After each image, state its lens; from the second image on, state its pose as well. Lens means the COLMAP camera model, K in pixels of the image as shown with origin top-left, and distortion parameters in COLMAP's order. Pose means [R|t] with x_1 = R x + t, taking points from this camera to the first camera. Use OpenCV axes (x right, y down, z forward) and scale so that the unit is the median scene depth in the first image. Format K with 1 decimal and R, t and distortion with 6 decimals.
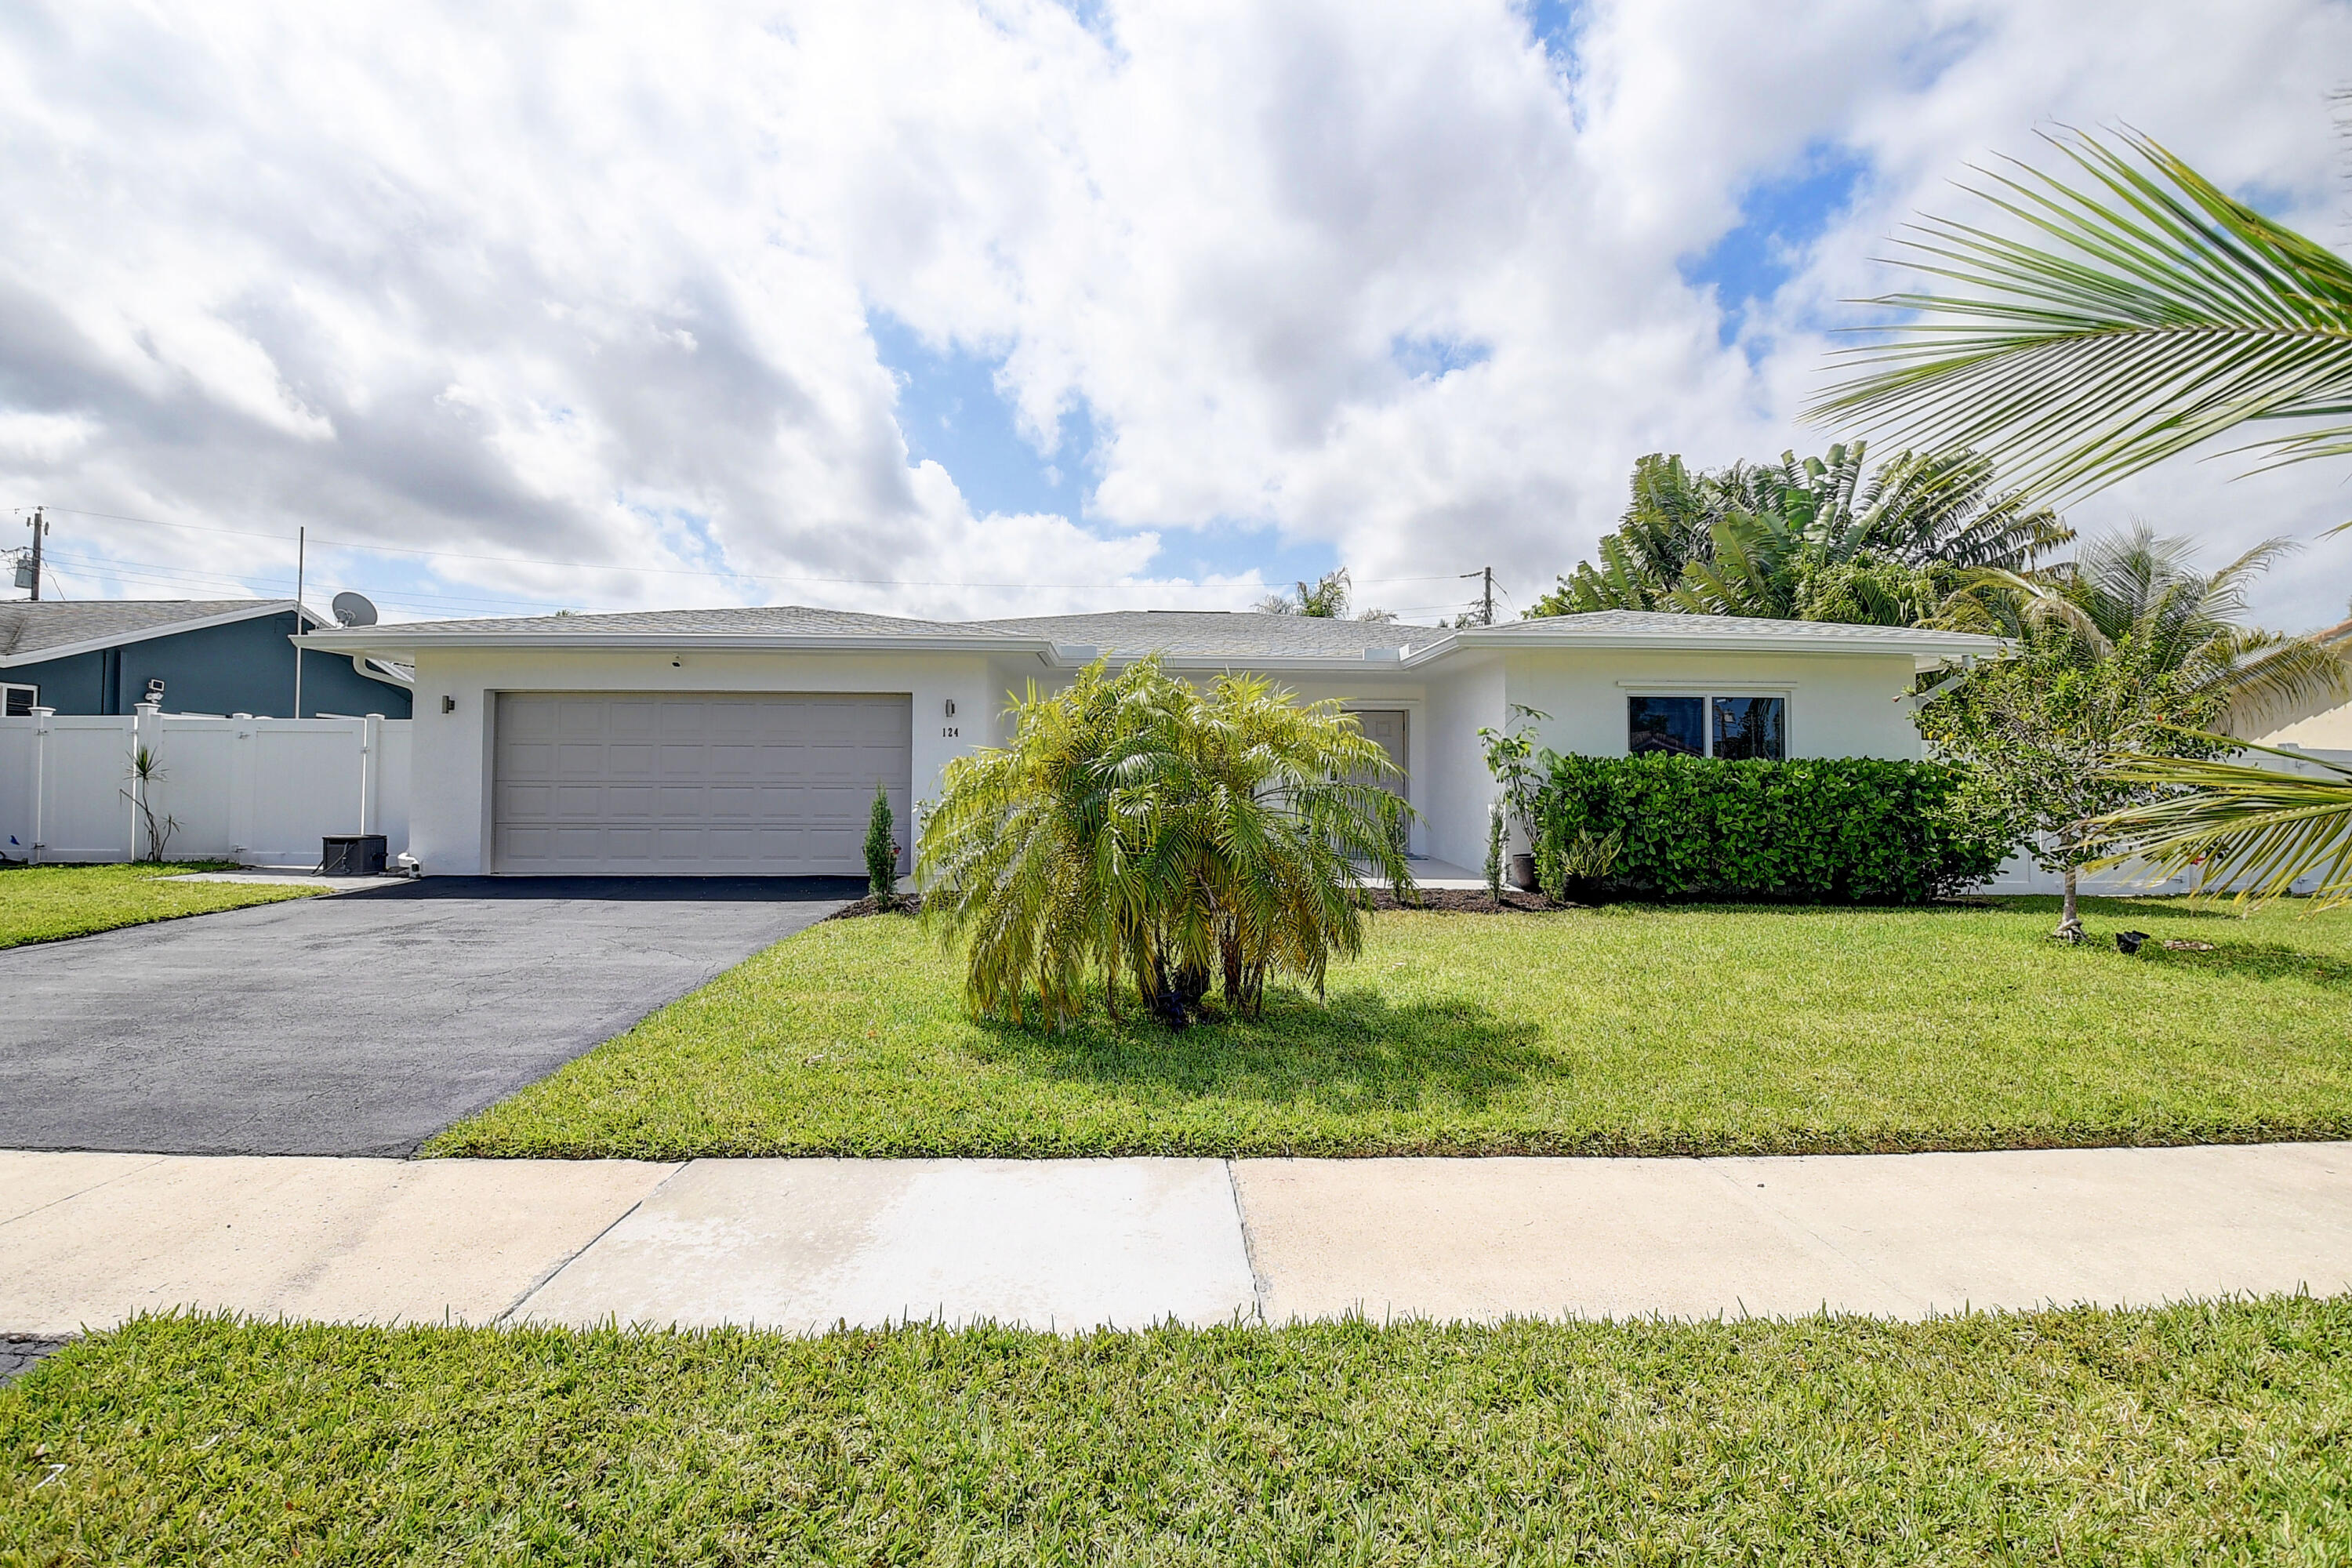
lens RADIAL K [[1043.9, 0, 1162.0], [0, 1043.9, 757.3], [0, 0, 1]] dist [0.010916, -0.028855]
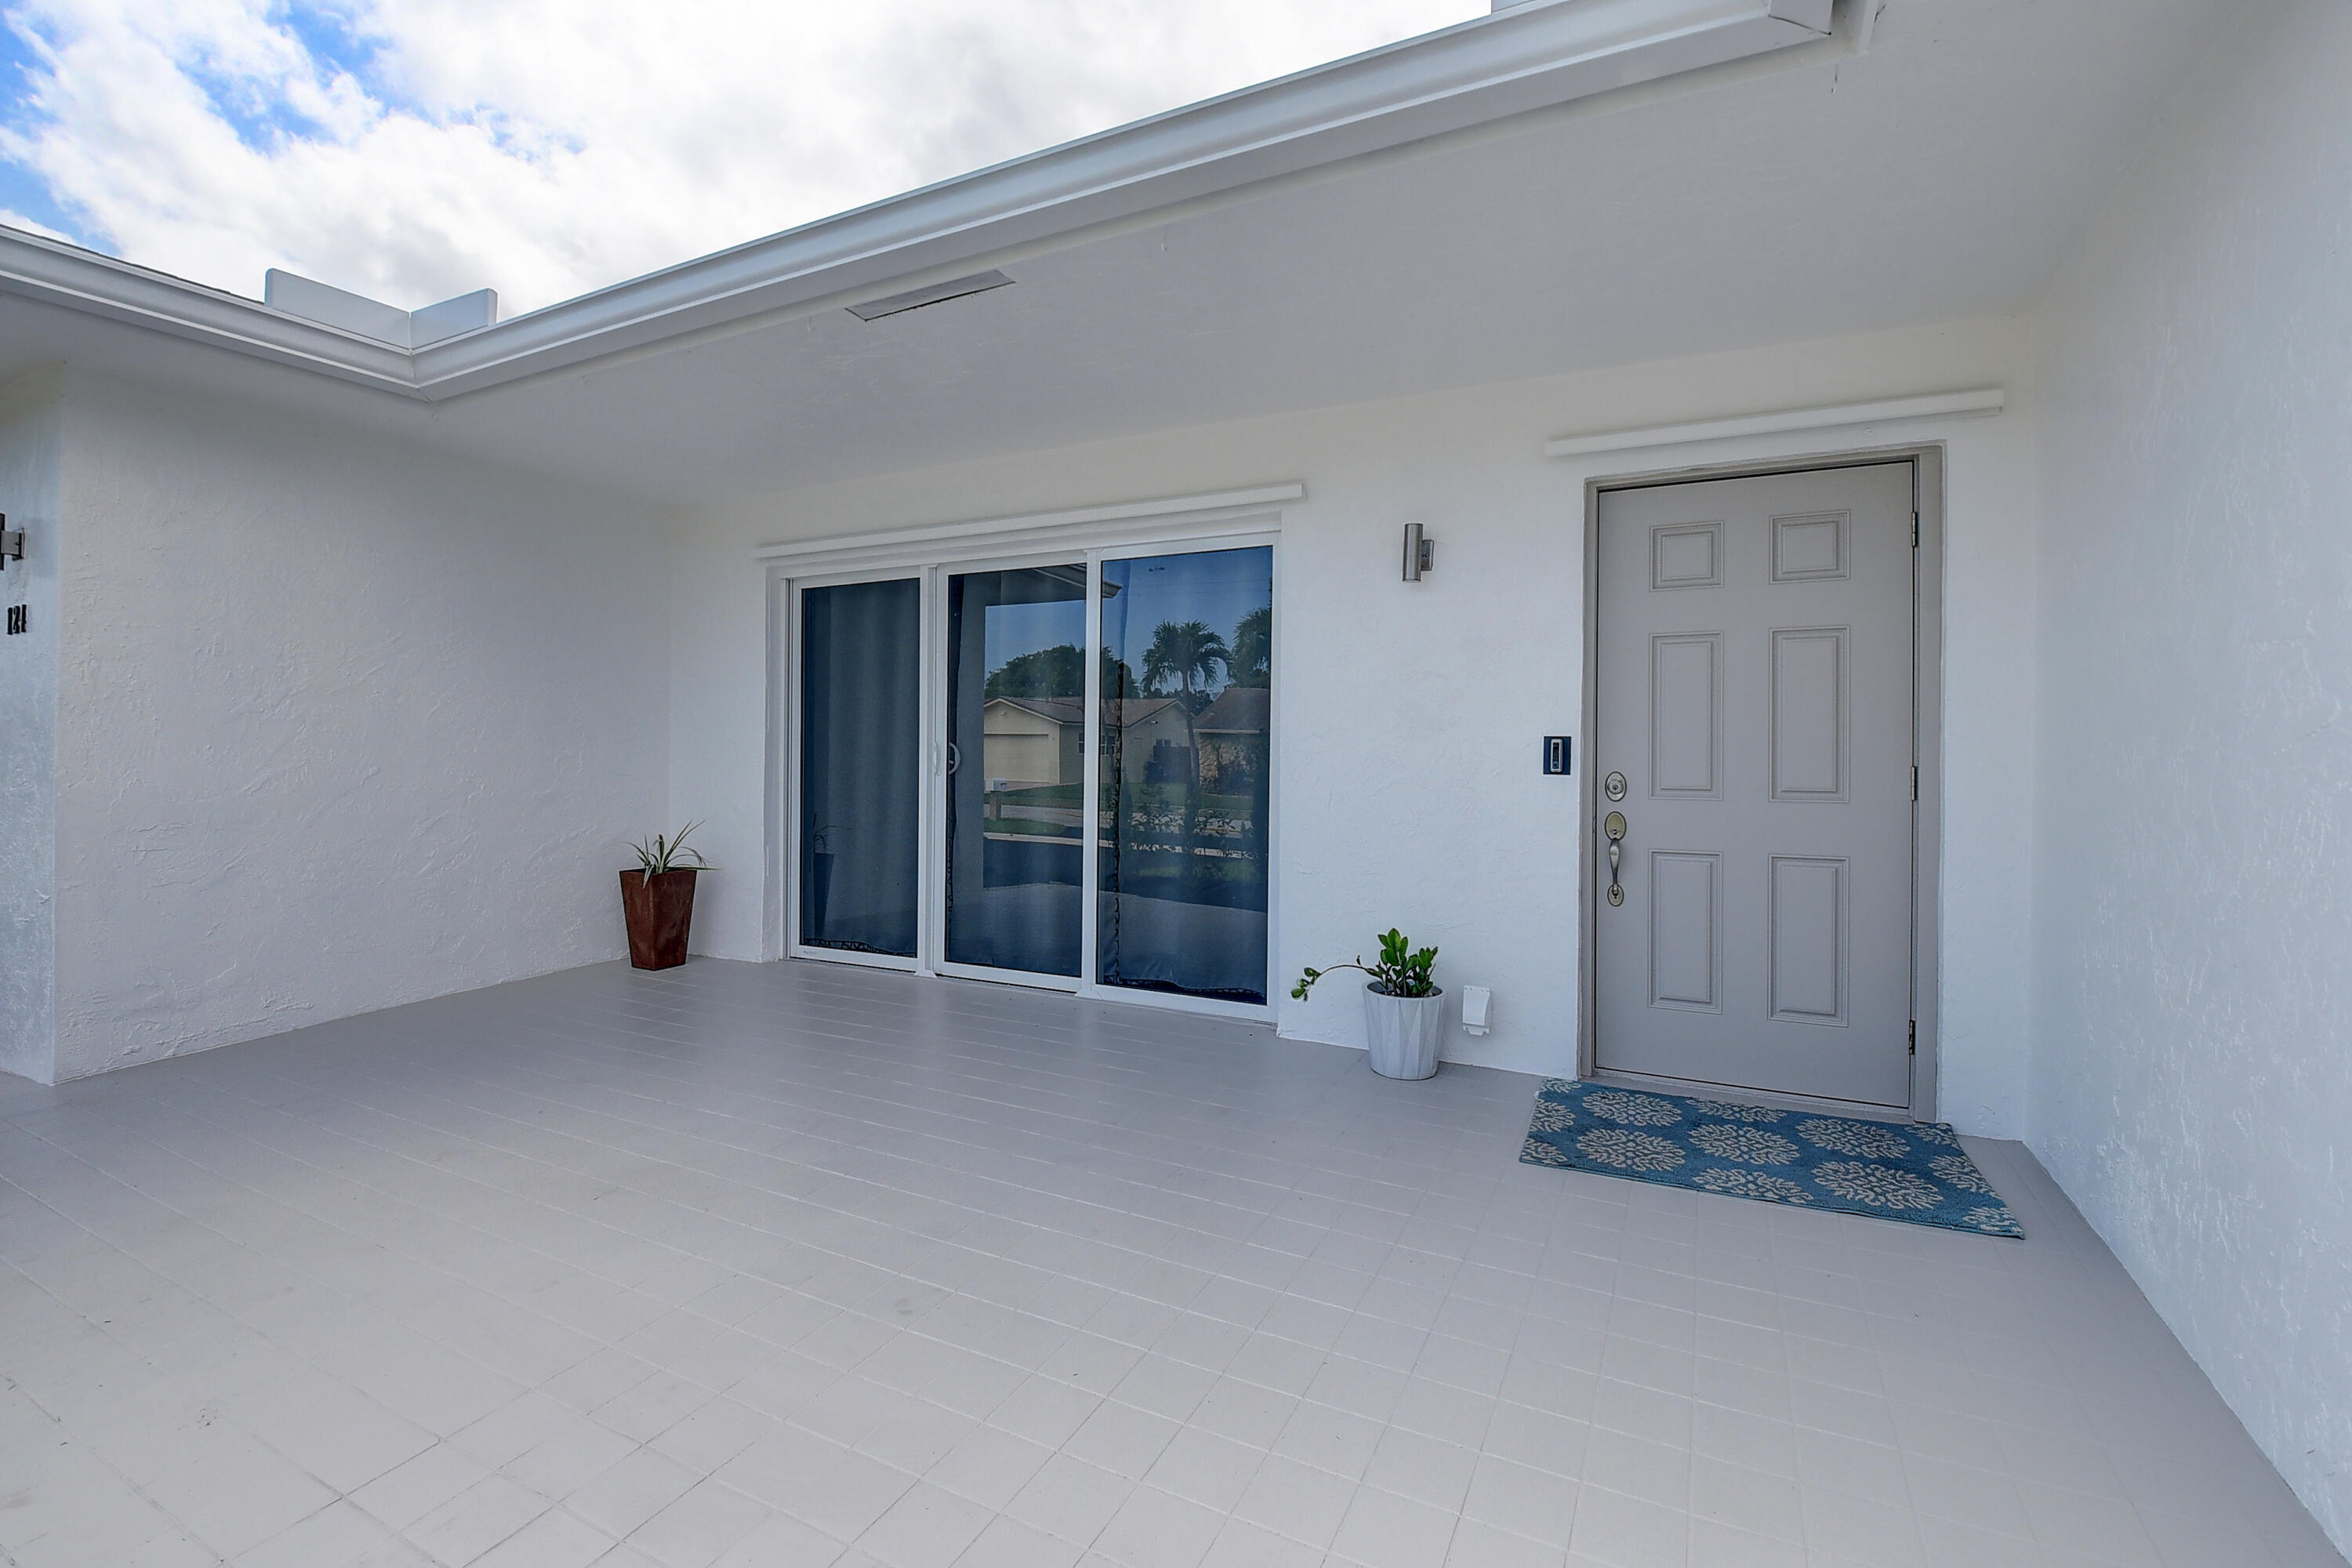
lens RADIAL K [[1043.9, 0, 1162.0], [0, 1043.9, 757.3], [0, 0, 1]] dist [0.010916, -0.028855]
pose [[0.877154, -0.000170, -0.480210, 0.094760], [0.009228, 0.999821, 0.016501, 0.006383], [0.480121, -0.018906, 0.876999, 0.350989]]
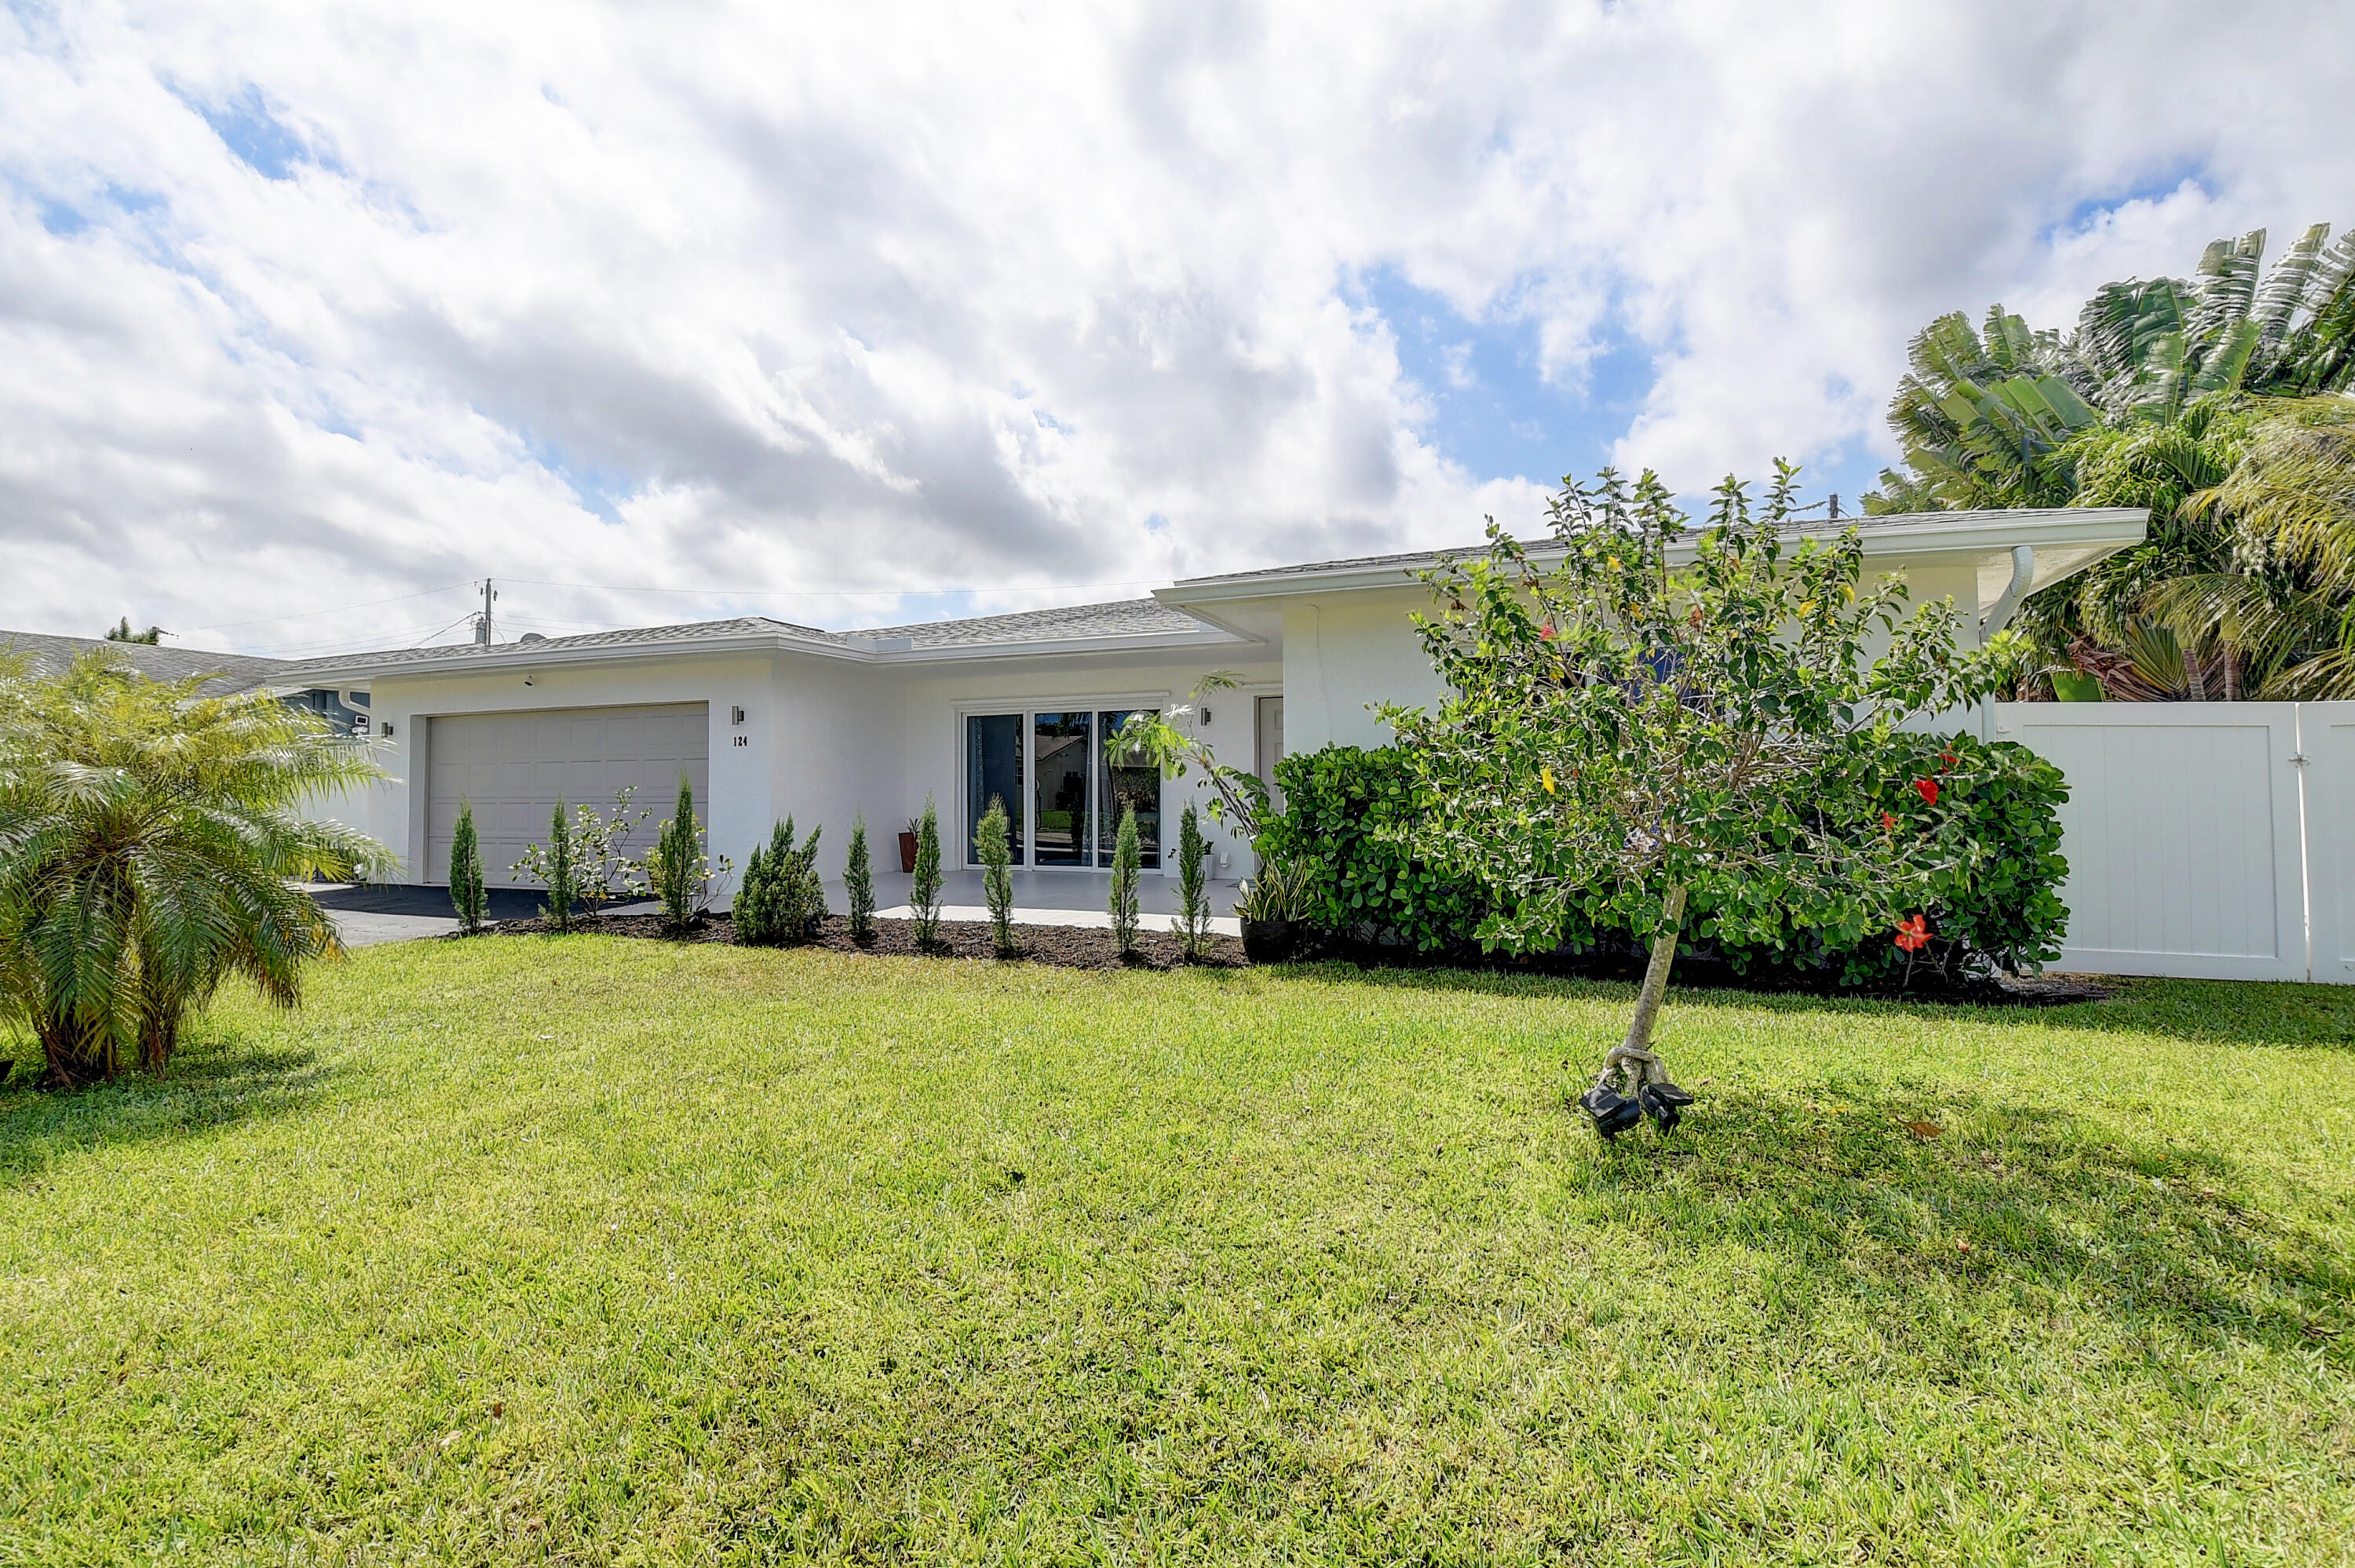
lens RADIAL K [[1128.2, 0, 1177.5], [0, 1128.2, 784.0], [0, 0, 1]] dist [0.046357, -0.000002]
pose [[0.903507, -0.016061, -0.428271, 0.227297], [0.024205, 0.999615, 0.013576, 0.003733], [0.427888, -0.022632, 0.903548, 0.098996]]
